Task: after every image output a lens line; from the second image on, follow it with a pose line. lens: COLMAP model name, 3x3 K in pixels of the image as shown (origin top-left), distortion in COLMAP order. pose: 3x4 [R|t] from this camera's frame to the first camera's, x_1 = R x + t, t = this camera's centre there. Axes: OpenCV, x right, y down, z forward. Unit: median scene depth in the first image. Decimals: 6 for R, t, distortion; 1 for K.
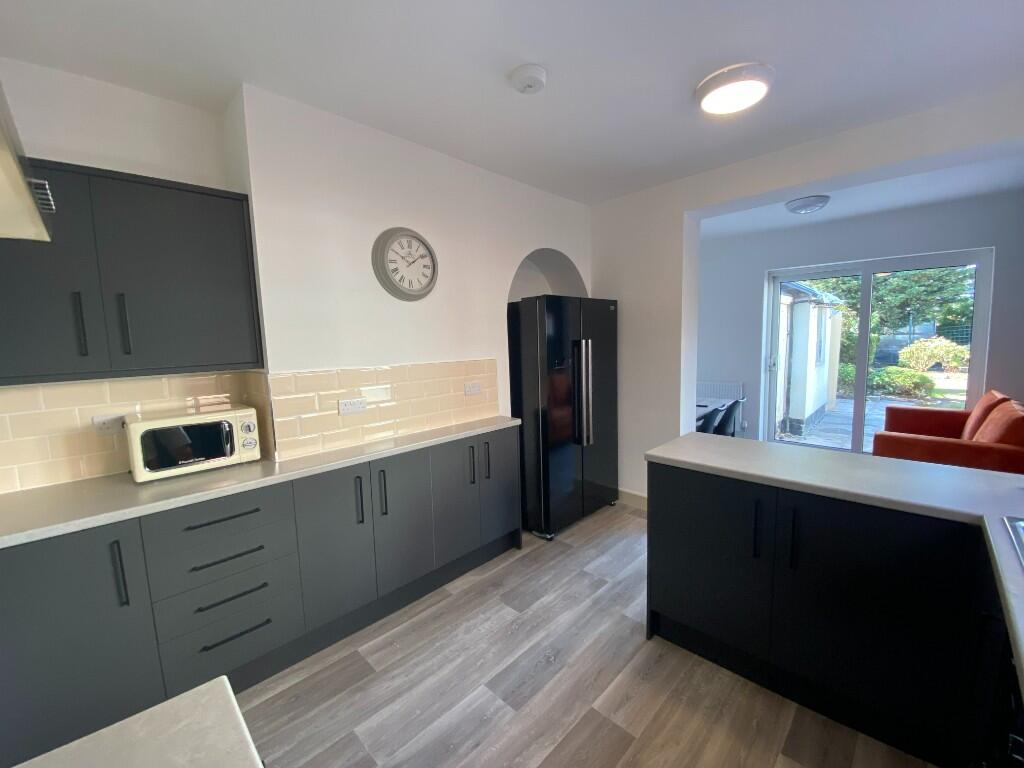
lens RADIAL K [[412.7, 0, 512.0], [0, 412.7, 384.0], [0, 0, 1]] dist [0.031019, -0.028353]
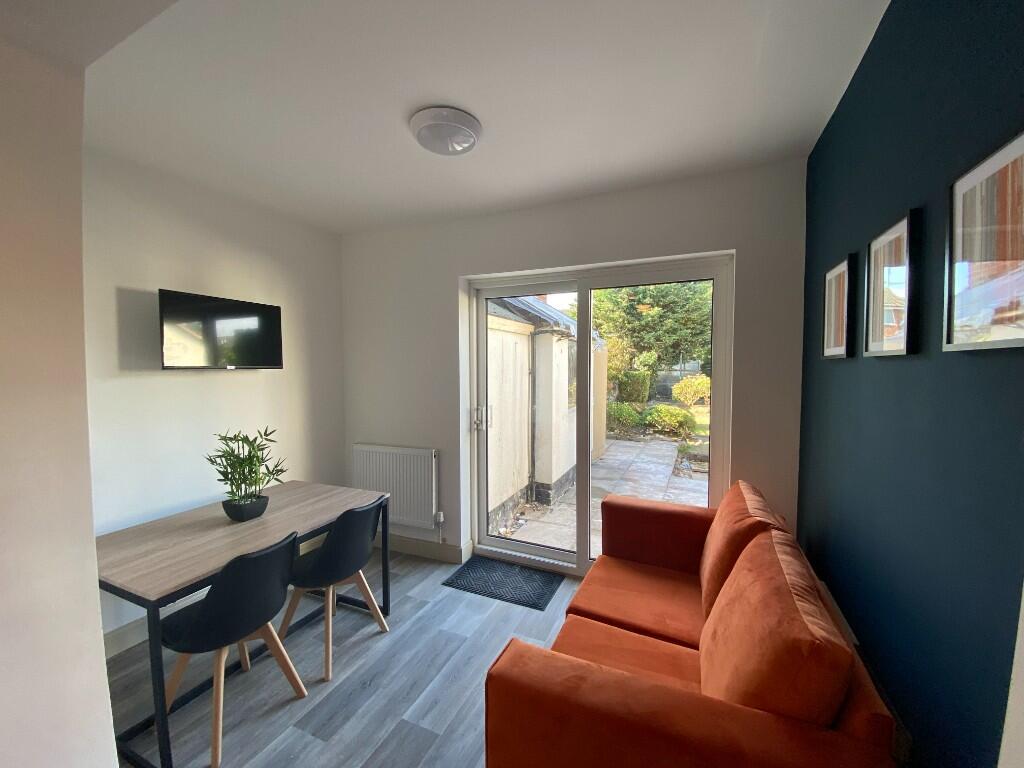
lens RADIAL K [[412.7, 0, 512.0], [0, 412.7, 384.0], [0, 0, 1]] dist [0.031019, -0.028353]
pose [[0.936711, 0.008215, 0.350008, 0.440534], [0.015573, 0.997757, -0.065096, -0.061337], [-0.349758, 0.066427, 0.934482, 0.364345]]
